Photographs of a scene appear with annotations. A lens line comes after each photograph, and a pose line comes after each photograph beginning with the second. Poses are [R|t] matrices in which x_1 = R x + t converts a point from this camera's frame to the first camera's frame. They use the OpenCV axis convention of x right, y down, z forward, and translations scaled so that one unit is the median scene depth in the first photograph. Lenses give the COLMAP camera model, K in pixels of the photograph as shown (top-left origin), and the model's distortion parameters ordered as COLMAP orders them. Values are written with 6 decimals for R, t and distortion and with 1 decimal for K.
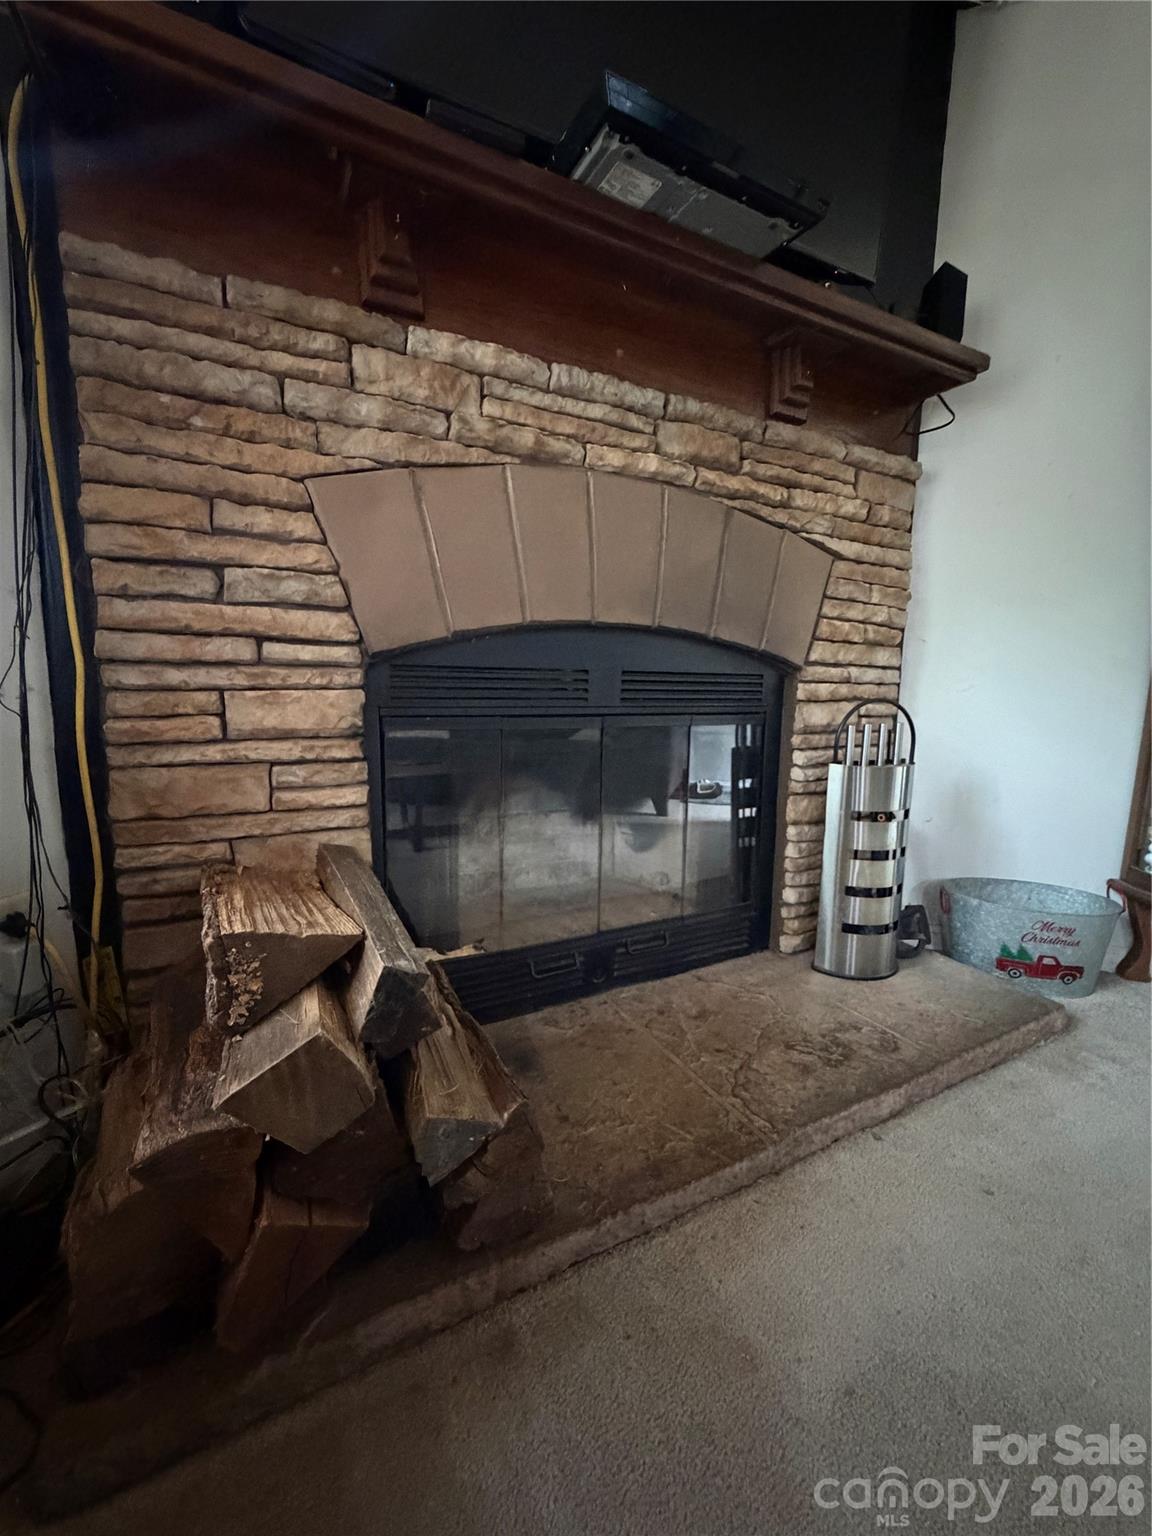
lens RADIAL K [[612.1, 0, 575.1], [0, 612.1, 761.8], [0, 0, 1]] dist [0.002381, -0.000736]
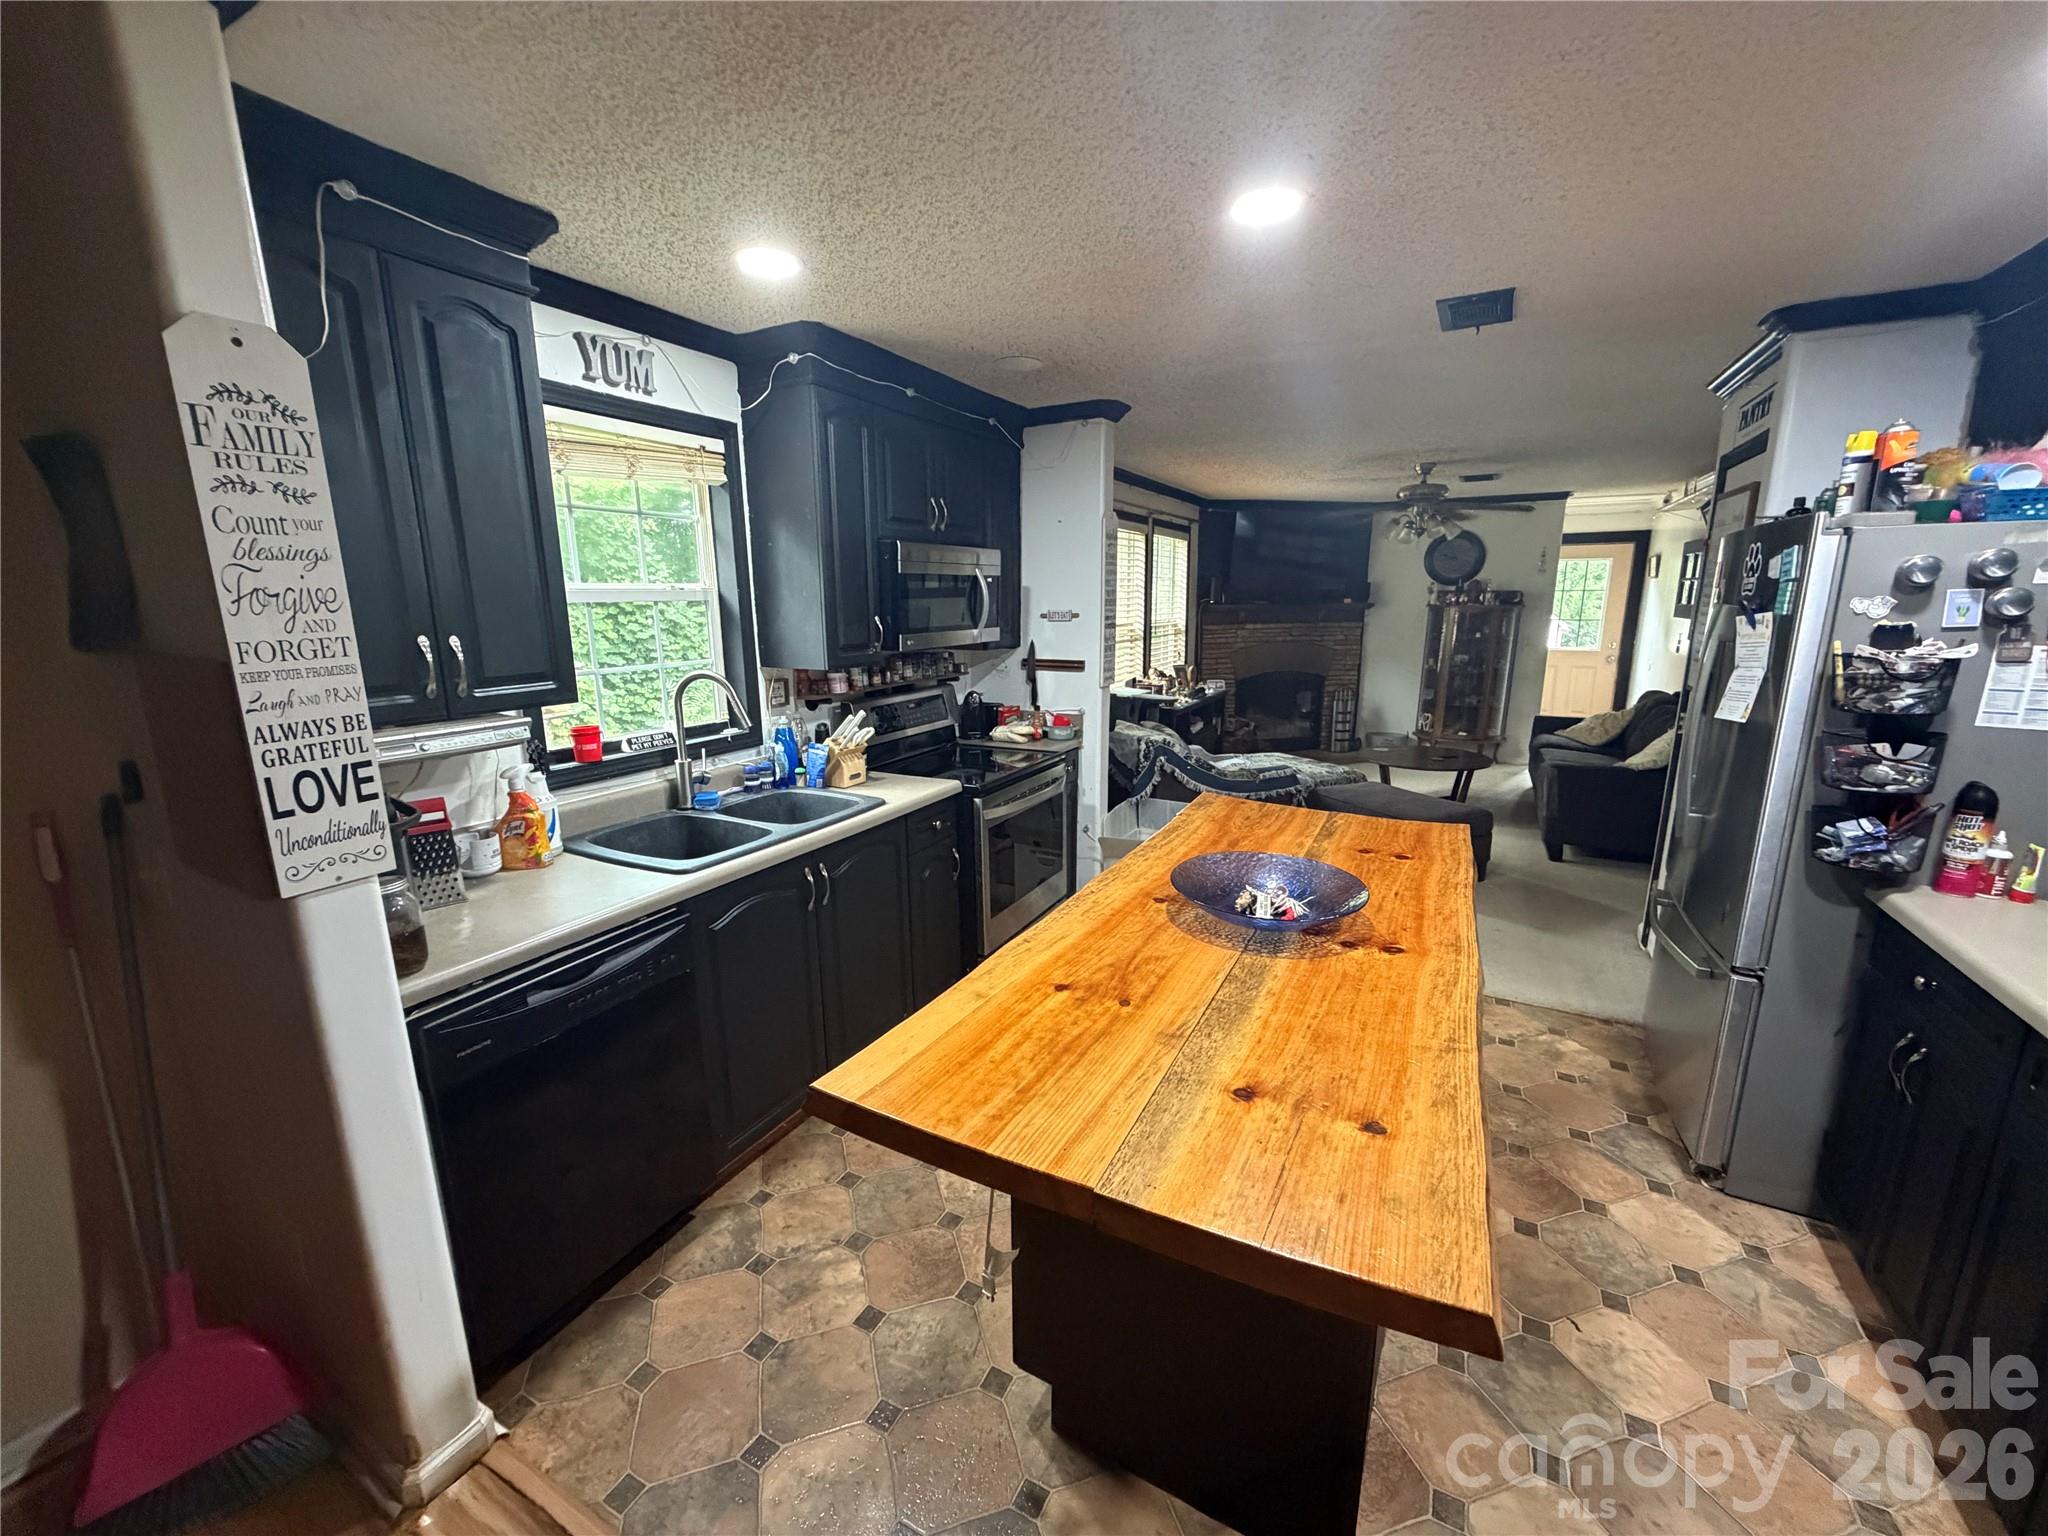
lens RADIAL K [[816.2, 0, 1019.8], [0, 816.2, 769.8], [0, 0, 1]] dist [0.002381, -0.000736]
pose [[0.980997, 0.017424, -0.193241, -0.807821], [-0.001891, 0.996771, 0.080272, 0.044355], [0.194016, -0.078381, 0.977862, -6.655367]]
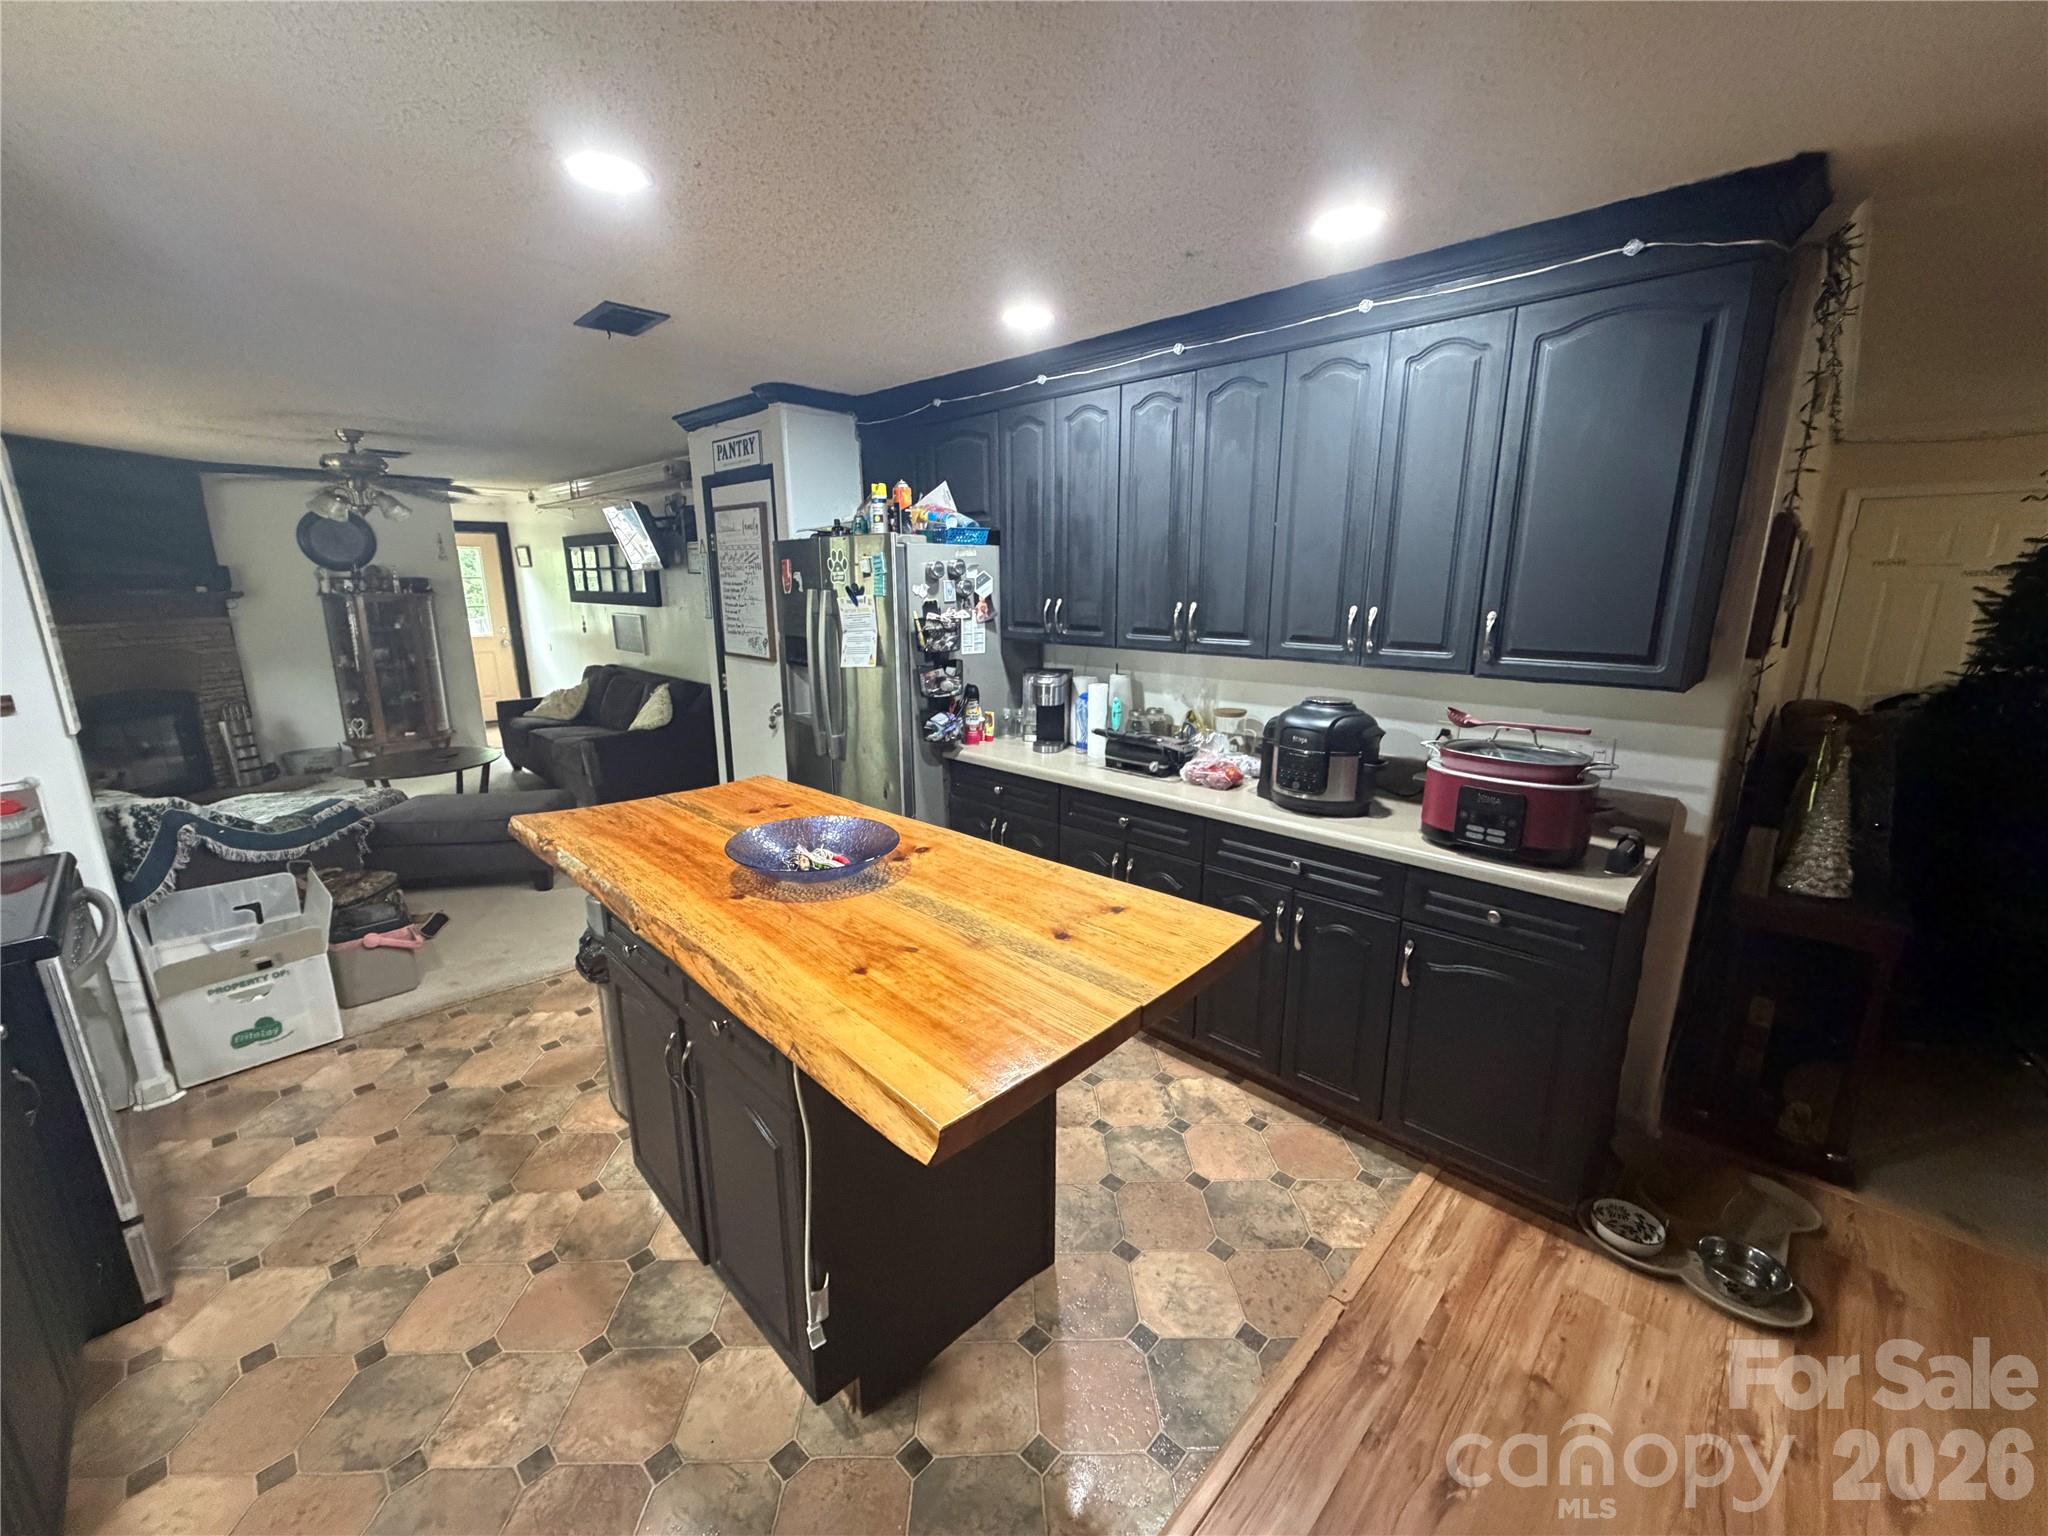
lens RADIAL K [[816.2, 0, 1015.3], [0, 816.2, 769.6], [0, 0, 1]] dist [0.002381, -0.000736]
pose [[0.452435, -0.220466, 0.864117, -1.936917], [0.123279, 0.975119, 0.184240, -0.034899], [-0.883235, 0.023171, 0.468357, -6.248331]]
